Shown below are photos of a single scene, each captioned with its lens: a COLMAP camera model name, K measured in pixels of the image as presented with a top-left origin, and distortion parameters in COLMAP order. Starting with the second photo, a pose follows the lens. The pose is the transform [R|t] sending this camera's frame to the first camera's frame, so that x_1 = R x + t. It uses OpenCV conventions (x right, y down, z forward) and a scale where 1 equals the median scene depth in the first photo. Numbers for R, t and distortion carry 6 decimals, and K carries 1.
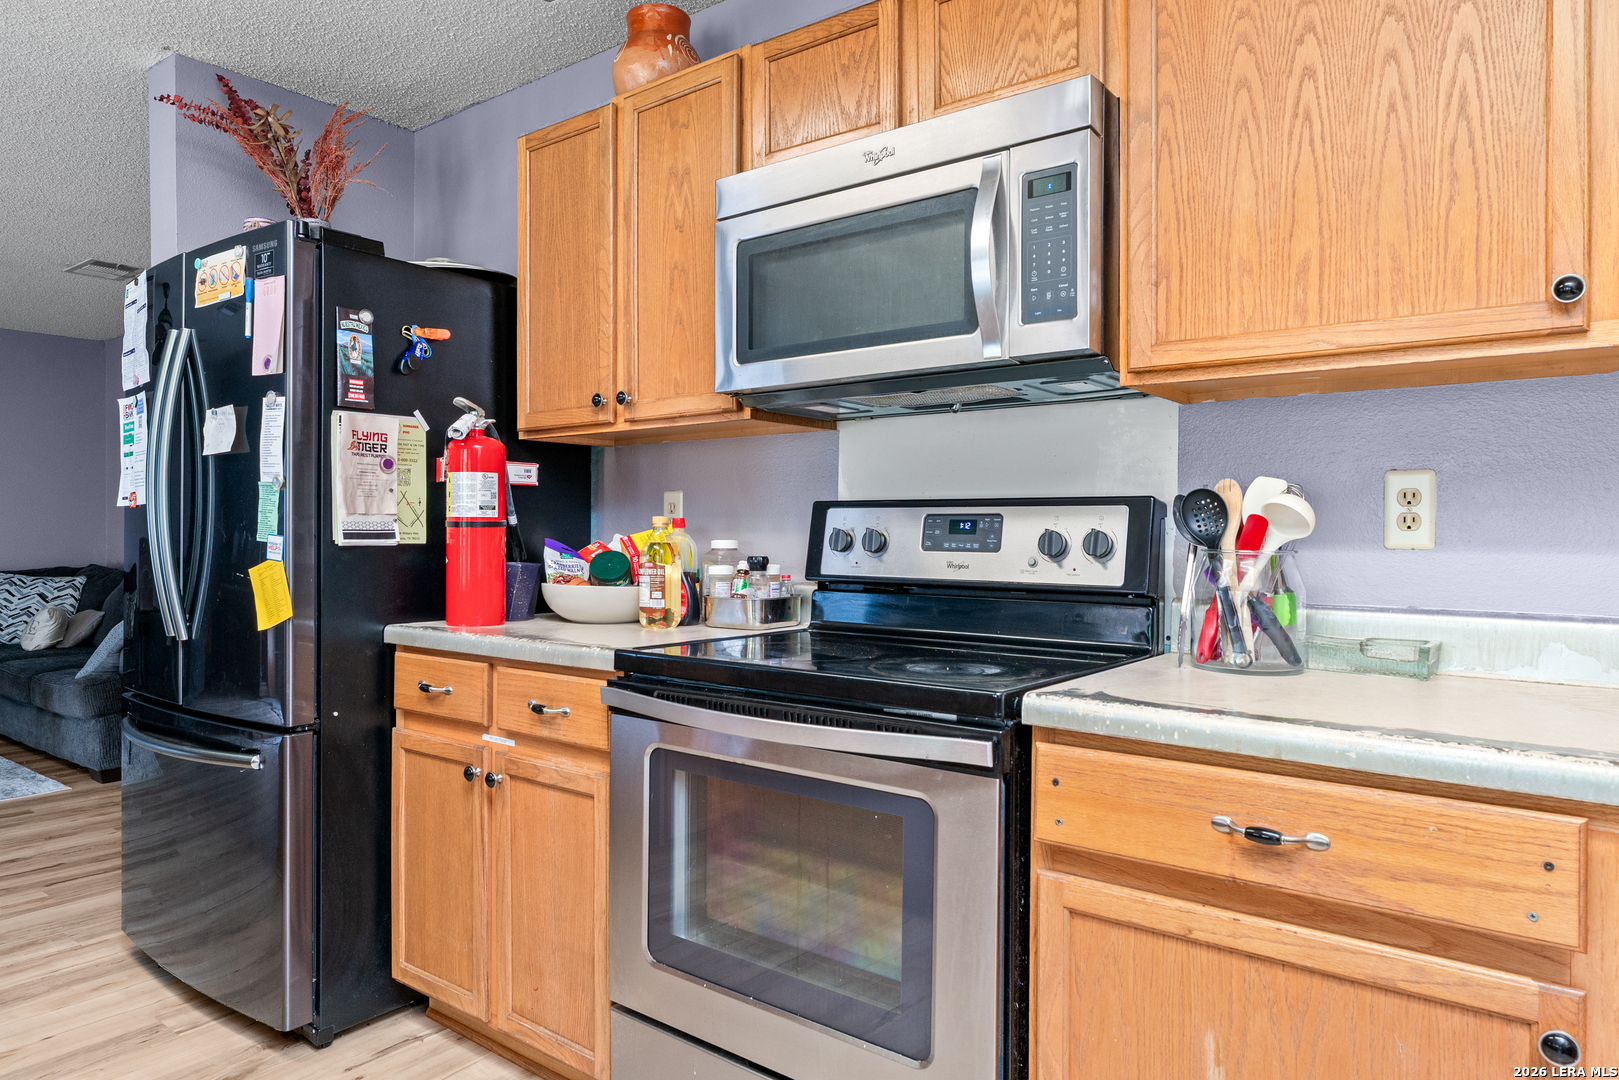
lens RADIAL K [[1001.7, 0, 807.8], [0, 1001.7, 547.9], [0, 0, 1]] dist [-0.000119, -0.000781]
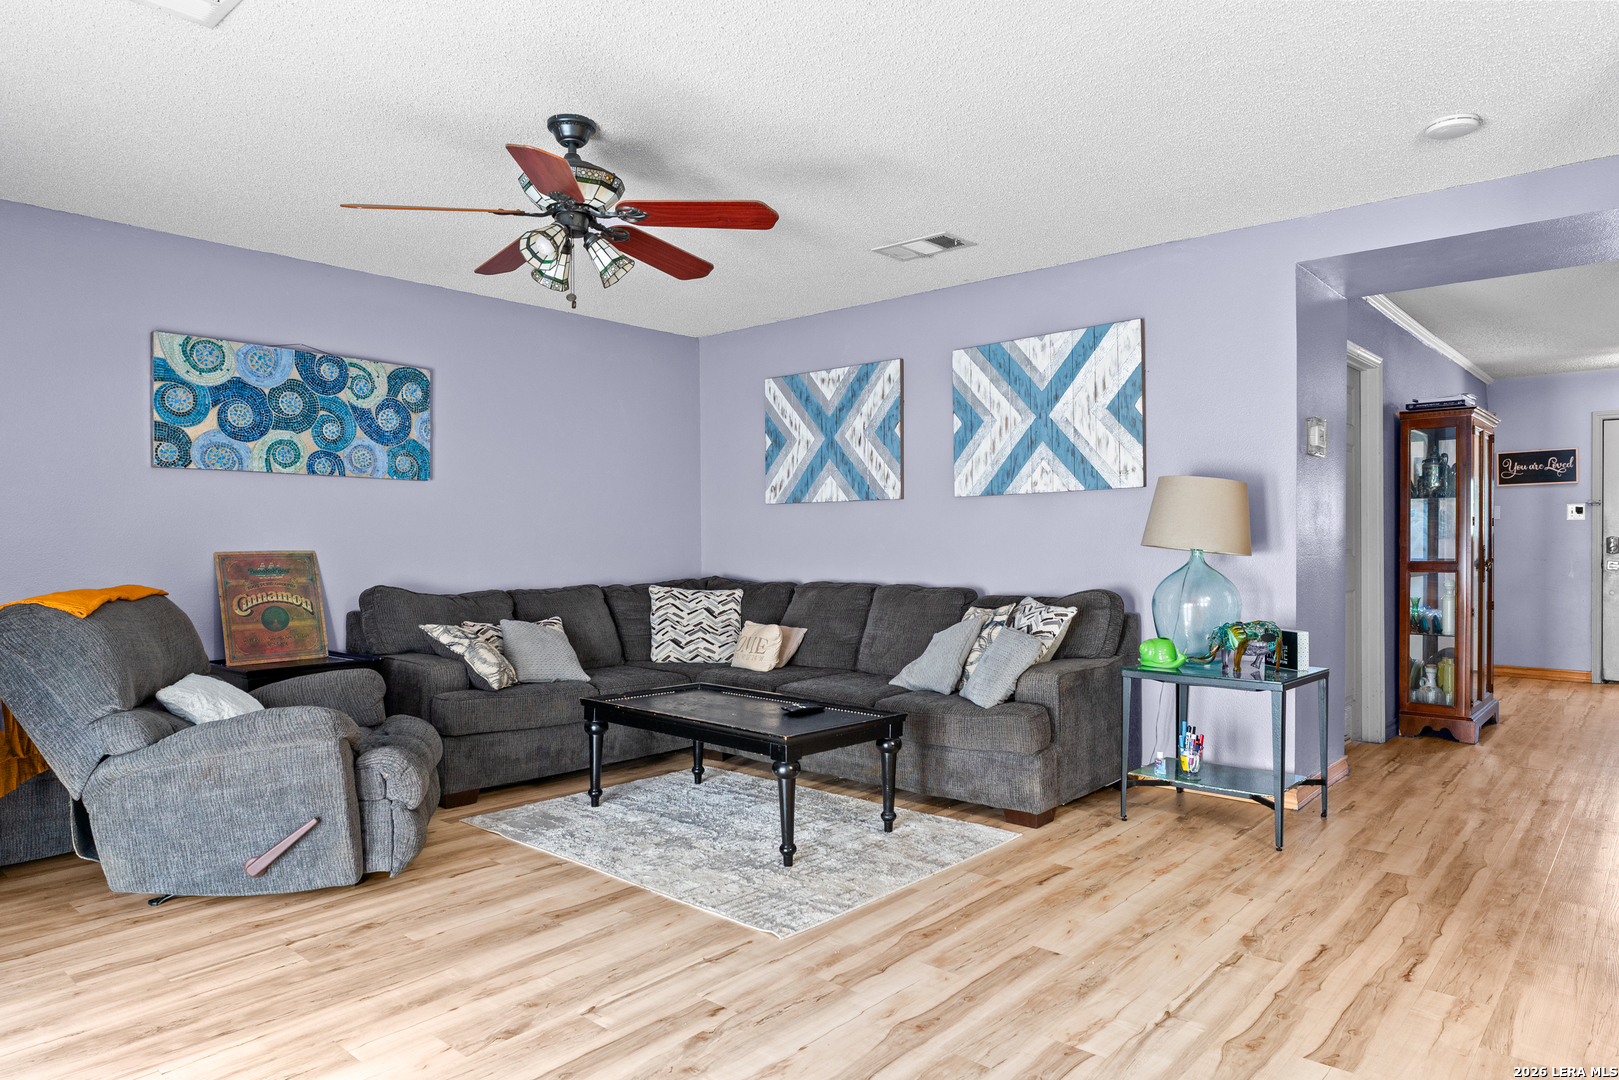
lens RADIAL K [[1001.7, 0, 807.8], [0, 1001.7, 547.9], [0, 0, 1]] dist [-0.000119, -0.000781]
pose [[0.997863, -0.007034, -0.064968, -0.610386], [0.007024, 0.999975, -0.000373, -0.009062], [0.064969, -0.000084, 0.997887, 0.079705]]
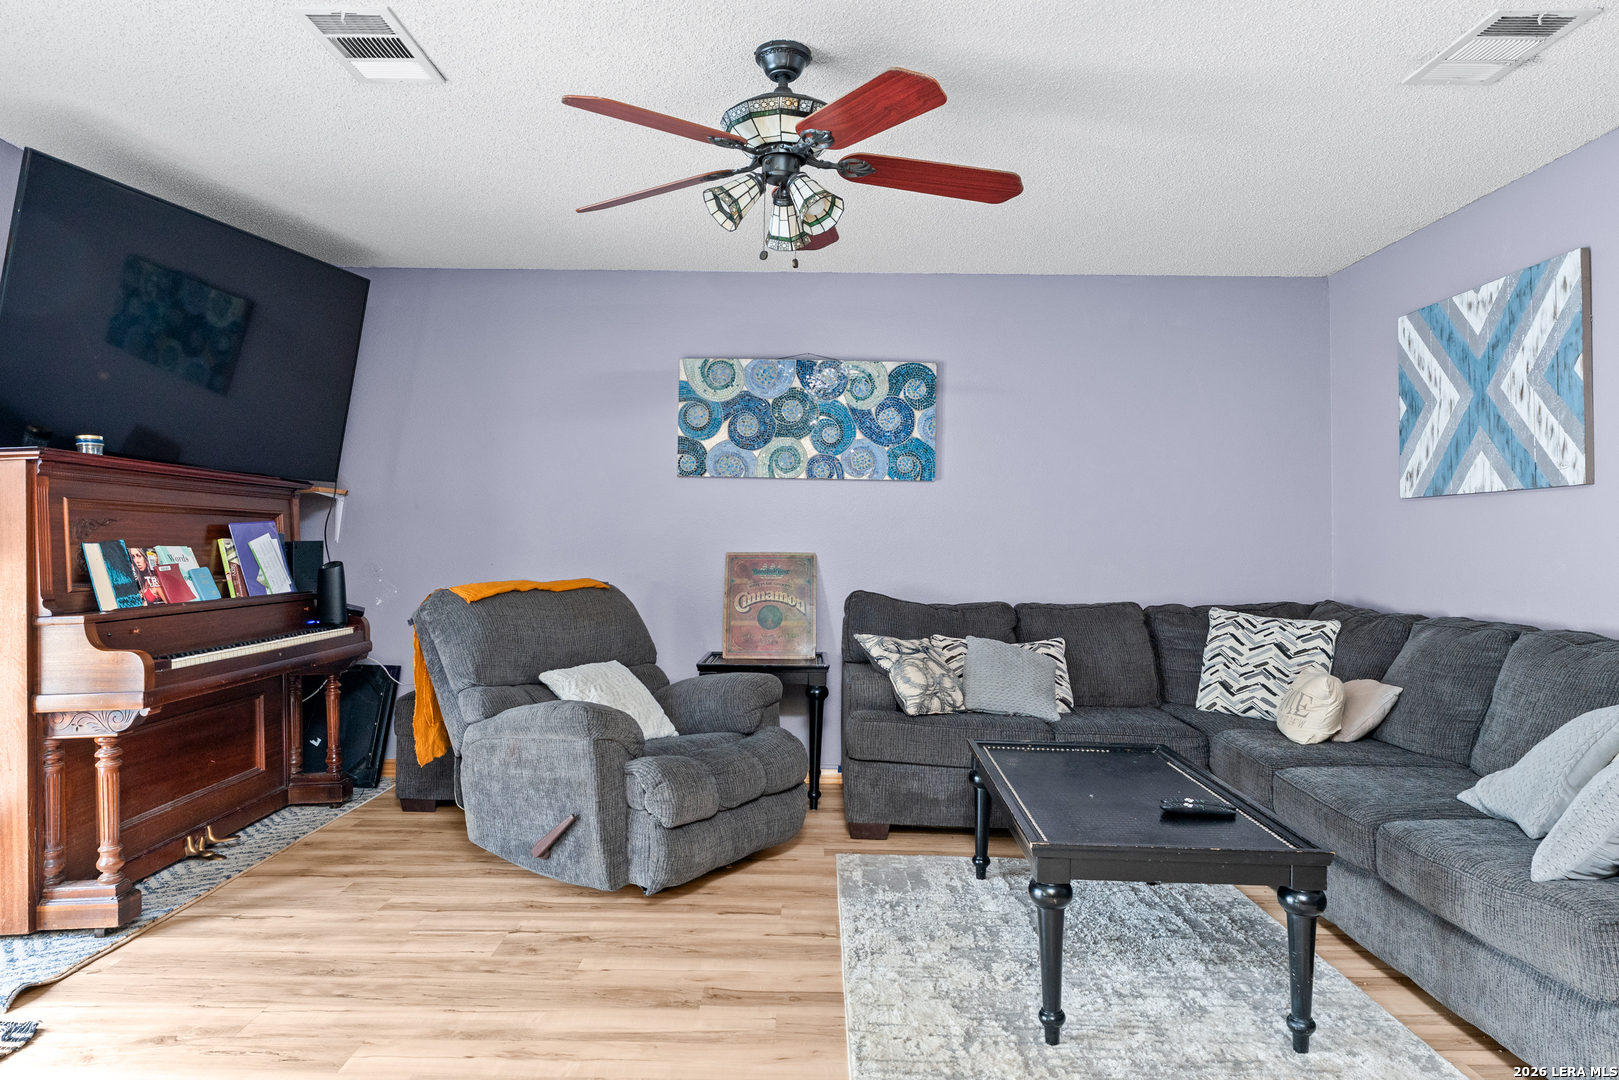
lens RADIAL K [[1019.2, 0, 805.6], [0, 1019.2, 502.3], [0, 0, 1]] dist [0.000635, -0.000458]
pose [[0.603899, -0.028978, -0.796534, -0.409522], [-0.016083, 0.998692, -0.048526, -0.010623], [0.796899, 0.042115, 0.602643, 0.330654]]
